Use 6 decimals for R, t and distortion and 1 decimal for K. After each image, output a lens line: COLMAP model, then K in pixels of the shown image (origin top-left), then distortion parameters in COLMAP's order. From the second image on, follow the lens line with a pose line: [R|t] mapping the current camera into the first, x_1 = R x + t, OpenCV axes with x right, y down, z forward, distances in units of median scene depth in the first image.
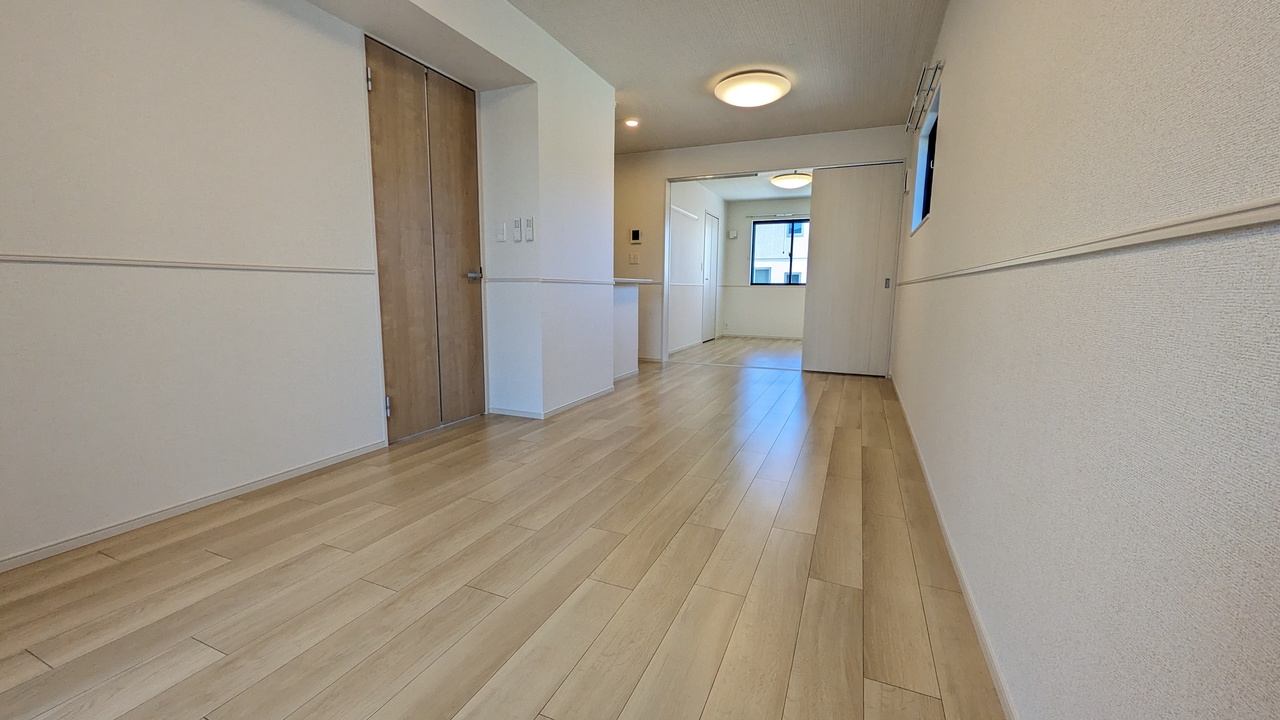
lens RADIAL K [[502.5, 0, 640.0], [0, 502.5, 360.0], [0, 0, 1]] dist [-0.000539, -0.000092]
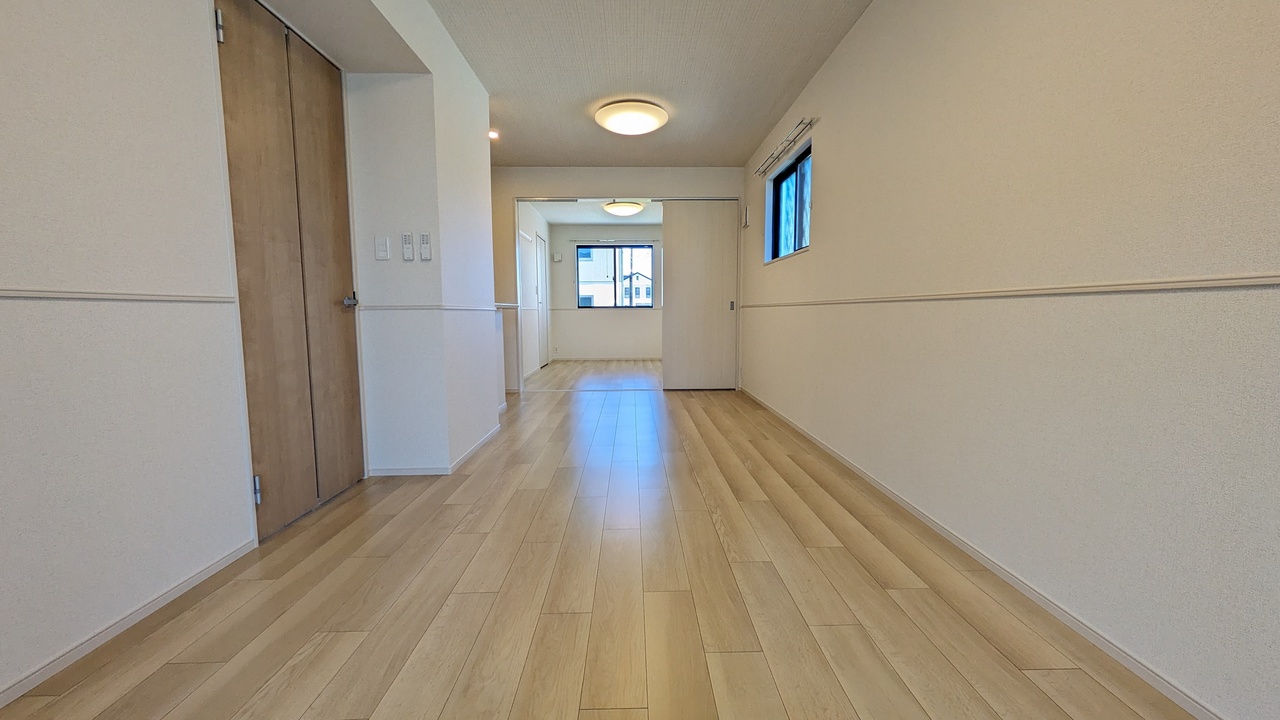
lens RADIAL K [[503.5, 0, 640.4], [0, 503.5, 362.6], [0, 0, 1]] dist [-0.000250, 0.000120]
pose [[0.907246, -0.058631, 0.416493, -0.252534], [0.074797, 0.996943, -0.022588, -0.024356], [-0.413895, 0.051645, 0.908858, 0.110212]]
